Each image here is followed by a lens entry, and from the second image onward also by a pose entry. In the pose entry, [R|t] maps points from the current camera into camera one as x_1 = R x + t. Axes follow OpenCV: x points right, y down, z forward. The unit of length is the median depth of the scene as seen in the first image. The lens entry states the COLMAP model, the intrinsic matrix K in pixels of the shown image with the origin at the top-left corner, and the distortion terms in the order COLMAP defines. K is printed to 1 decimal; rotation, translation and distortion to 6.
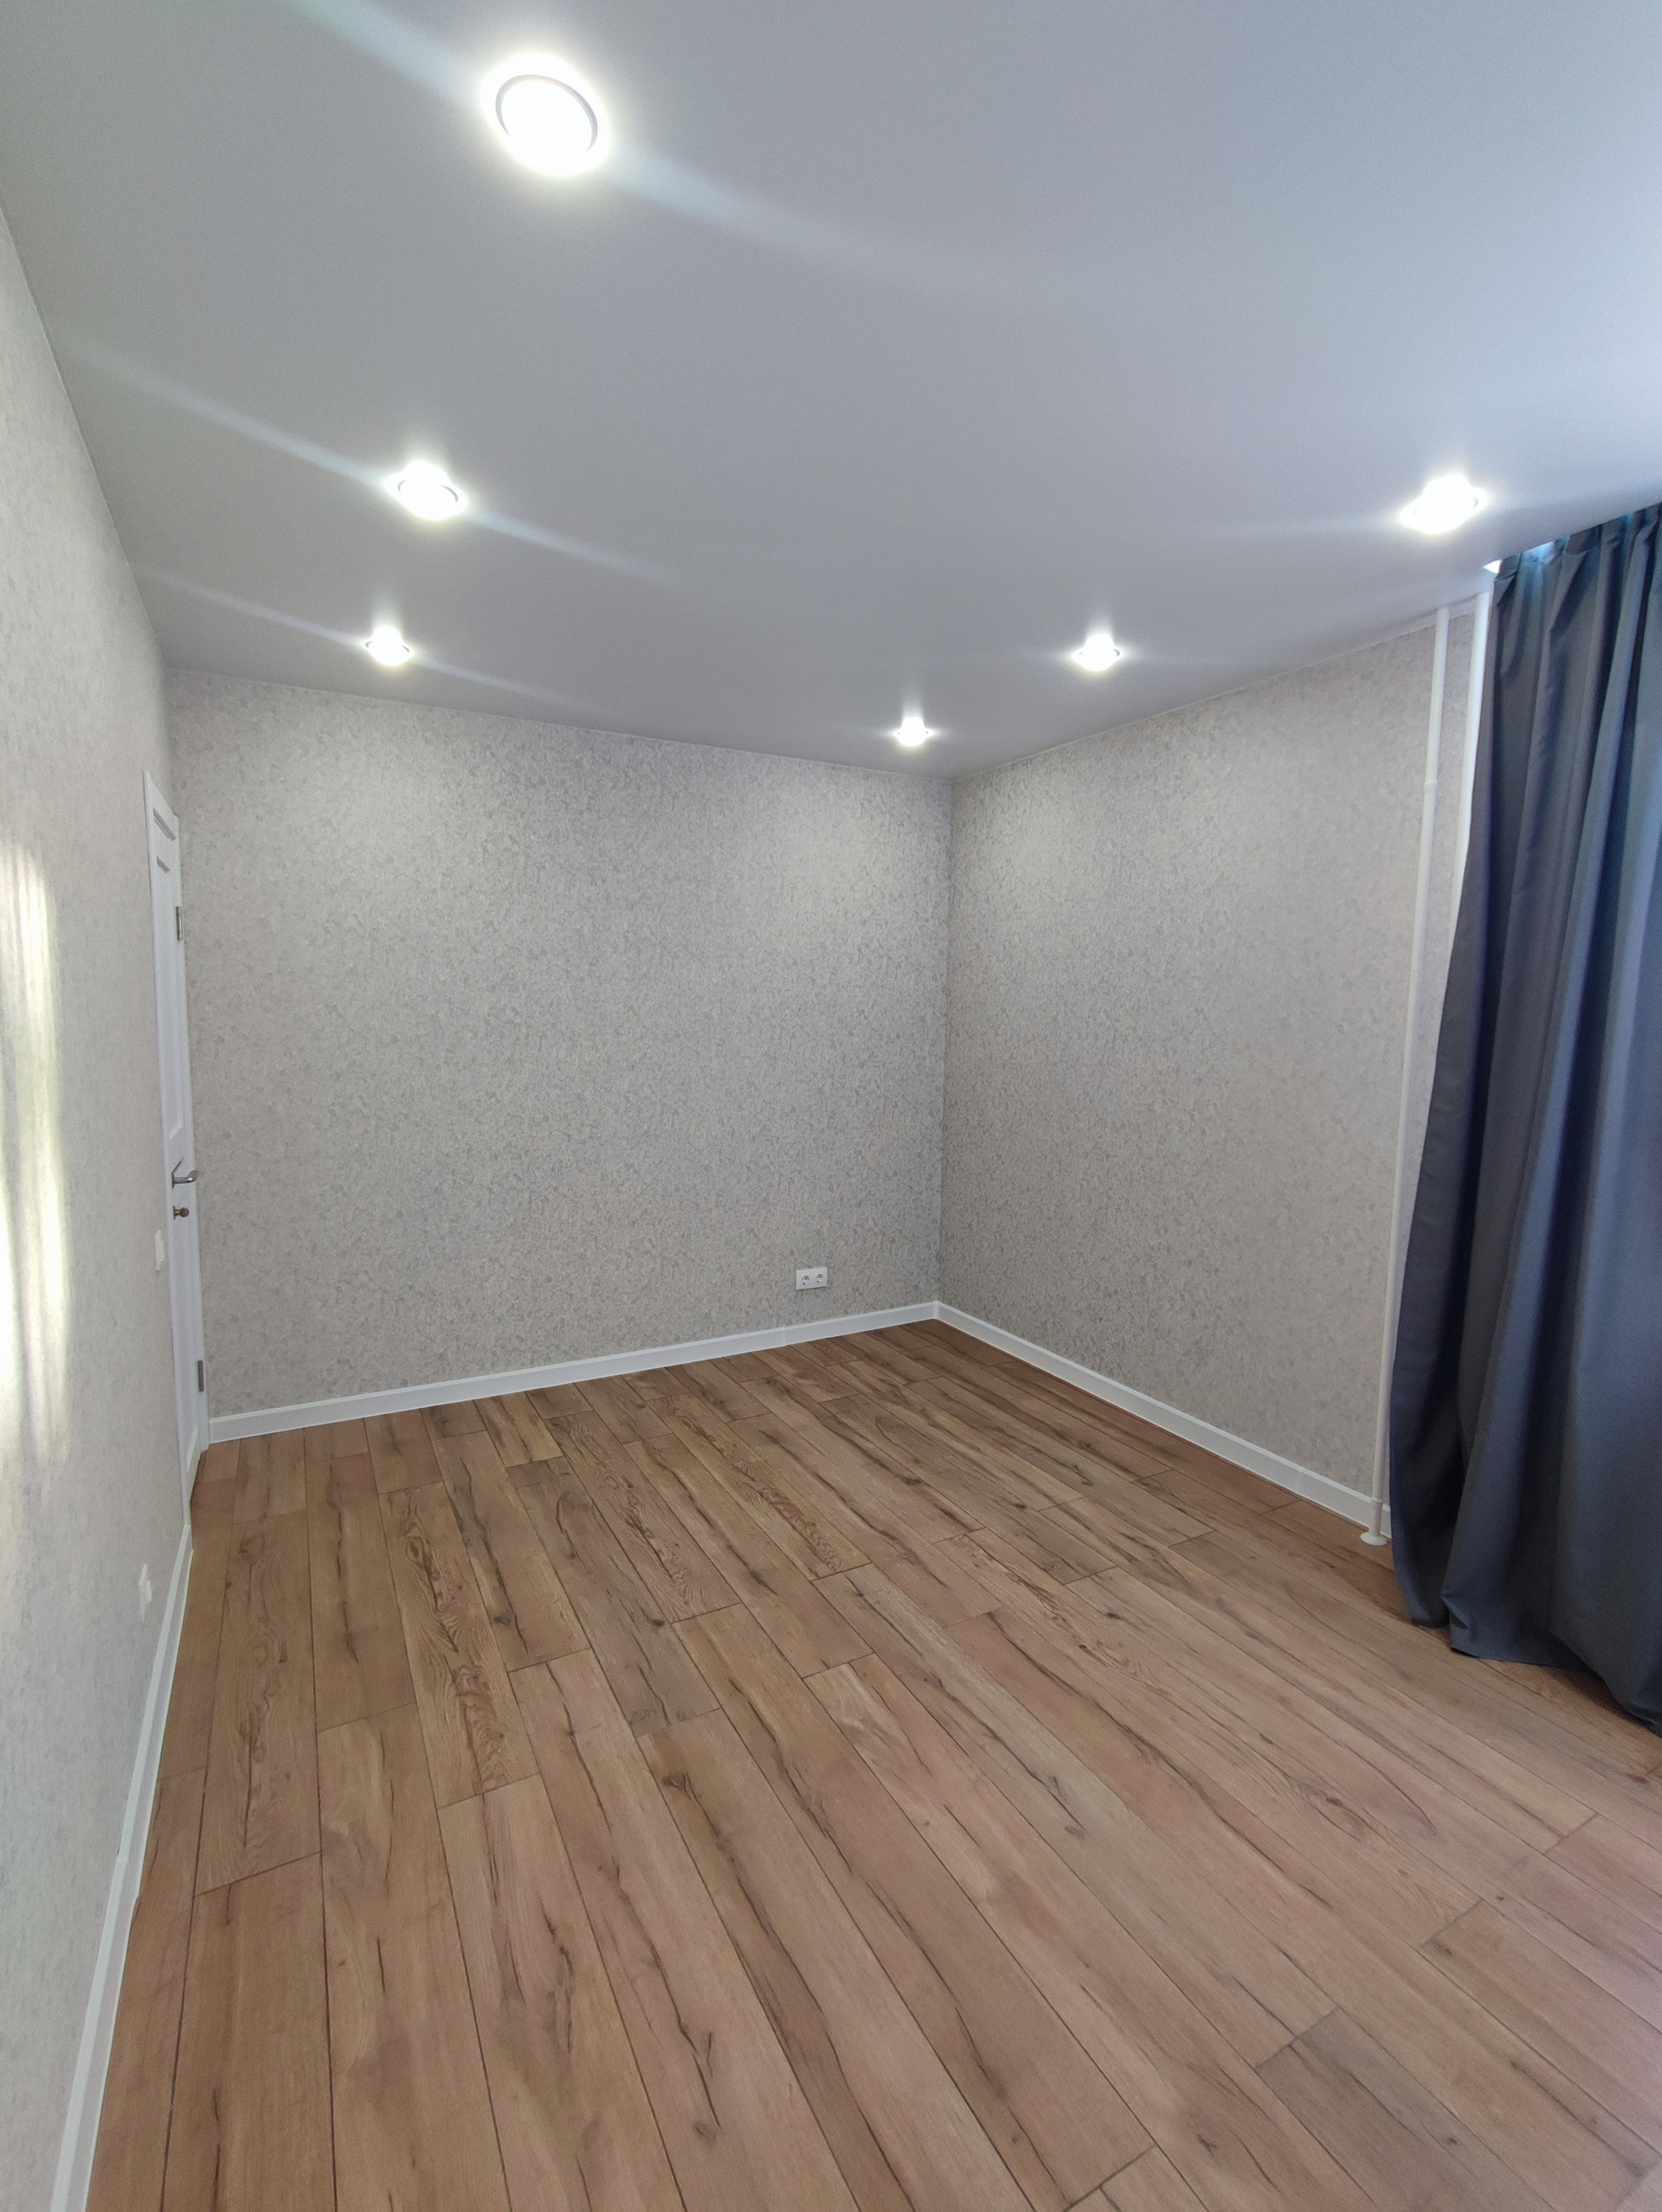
lens RADIAL K [[990.9, 0, 823.8], [0, 990.9, 1110.0], [0, 0, 1]] dist [-0.001443, 0.000361]
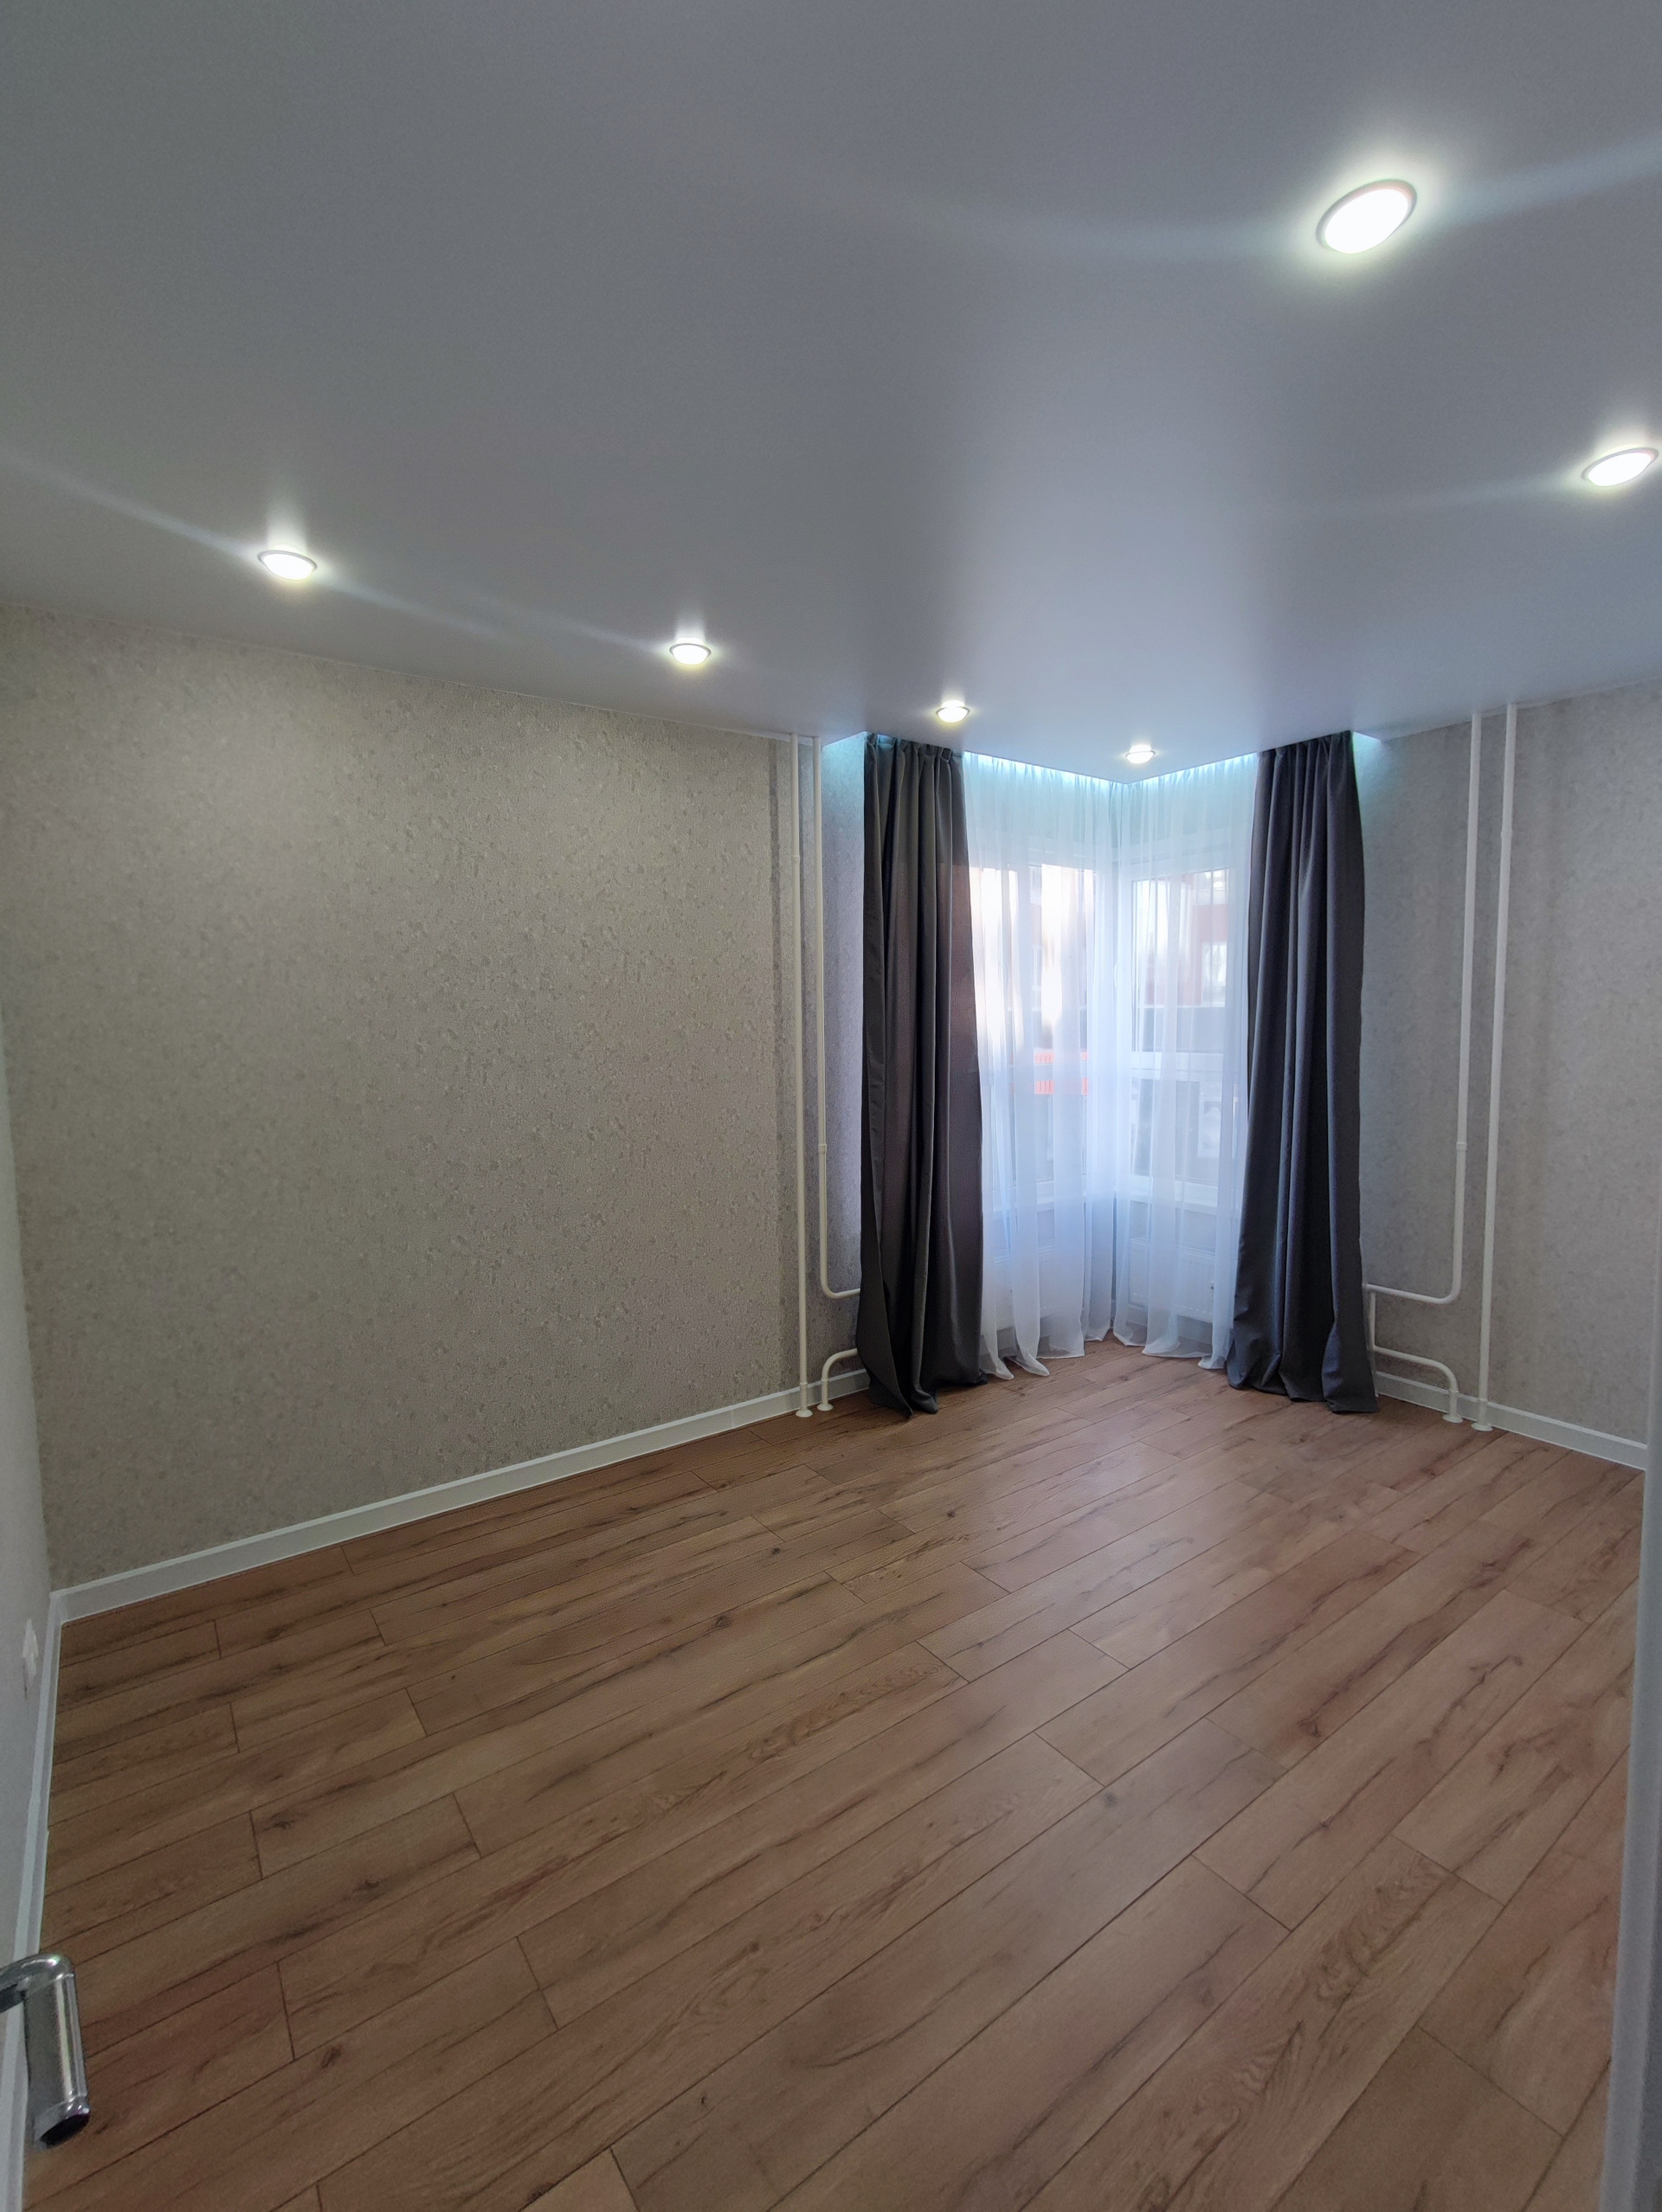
lens RADIAL K [[993.7, 0, 834.5], [0, 993.7, 1111.1], [0, 0, 1]] dist [-0.000060, -0.002791]
pose [[-0.135921, -0.094513, 0.986201, -0.732591], [0.115456, 0.987145, 0.110516, -0.116408], [-0.983969, 0.128884, -0.123262, 1.050073]]
